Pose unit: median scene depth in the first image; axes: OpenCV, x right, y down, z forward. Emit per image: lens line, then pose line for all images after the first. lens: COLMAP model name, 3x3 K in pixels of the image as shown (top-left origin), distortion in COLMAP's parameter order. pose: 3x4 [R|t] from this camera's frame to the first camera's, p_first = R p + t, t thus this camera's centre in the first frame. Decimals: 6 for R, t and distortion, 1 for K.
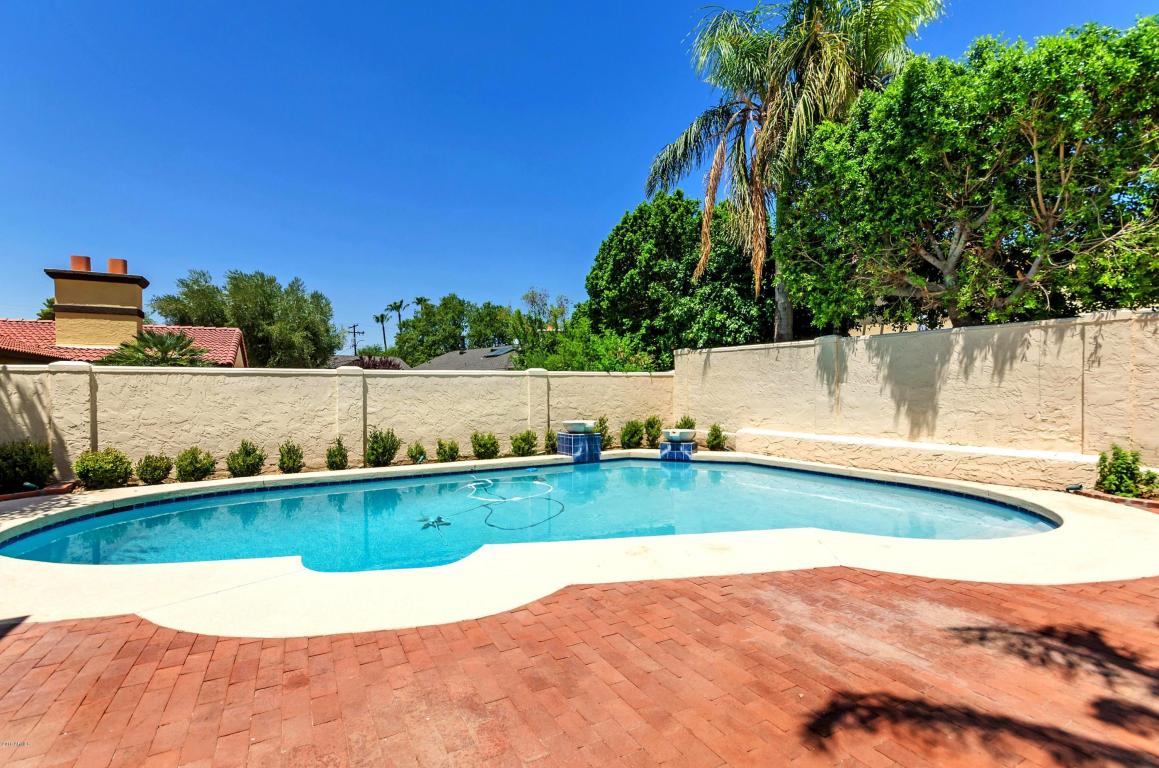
lens RADIAL K [[526.1, 0, 585.1], [0, 526.1, 385.6], [0, 0, 1]] dist [0.006204, 0.000705]
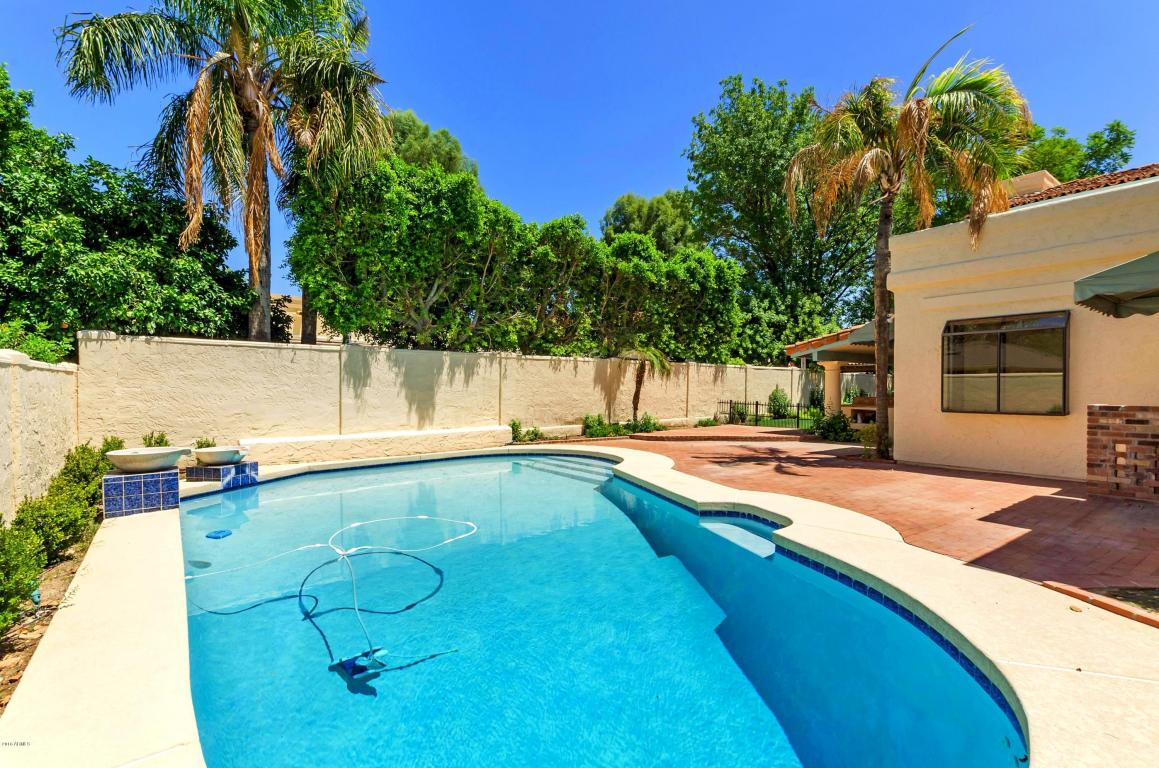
lens RADIAL K [[526.1, 0, 585.1], [0, 526.1, 385.6], [0, 0, 1]] dist [0.006204, 0.000705]
pose [[-0.118323, 0.012482, 0.992897, -0.767401], [-0.002208, 0.999915, -0.012834, 0.005906], [-0.992973, -0.003711, -0.118285, 0.714038]]
